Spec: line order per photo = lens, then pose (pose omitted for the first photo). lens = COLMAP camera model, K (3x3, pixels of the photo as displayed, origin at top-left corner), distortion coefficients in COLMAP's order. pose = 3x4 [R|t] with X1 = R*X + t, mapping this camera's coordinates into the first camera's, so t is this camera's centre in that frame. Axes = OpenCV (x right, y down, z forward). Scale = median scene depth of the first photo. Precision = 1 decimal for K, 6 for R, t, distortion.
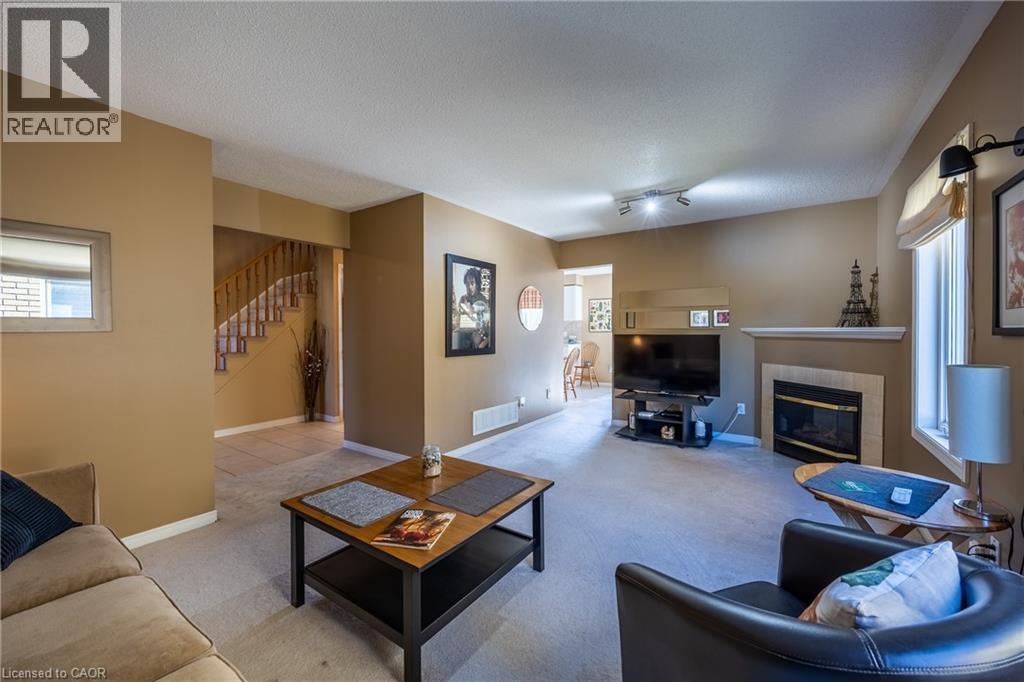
lens RADIAL K [[402.1, 0, 512.0], [0, 402.1, 341.0], [0, 0, 1]] dist [-0.000432, -0.000080]
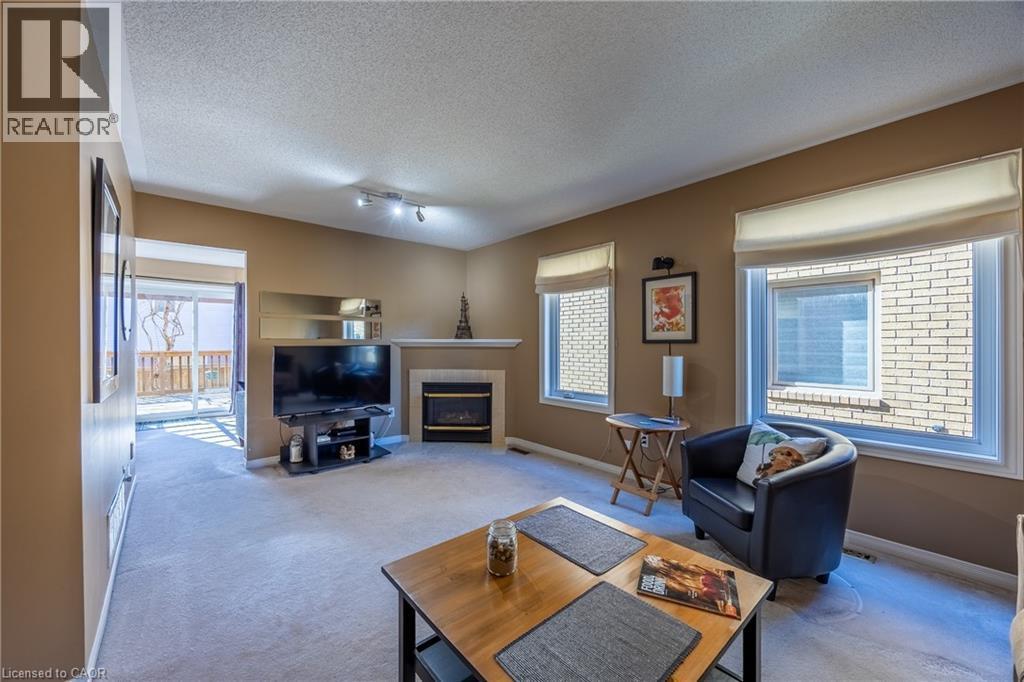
lens RADIAL K [[393.6, 0, 512.0], [0, 393.6, 341.0], [0, 0, 1]] dist [-0.000725, -0.000051]
pose [[0.237345, 0.006672, 0.971402, -0.474237], [0.023603, 0.999642, -0.012633, -0.006130], [-0.971139, 0.025926, 0.237103, 0.499956]]
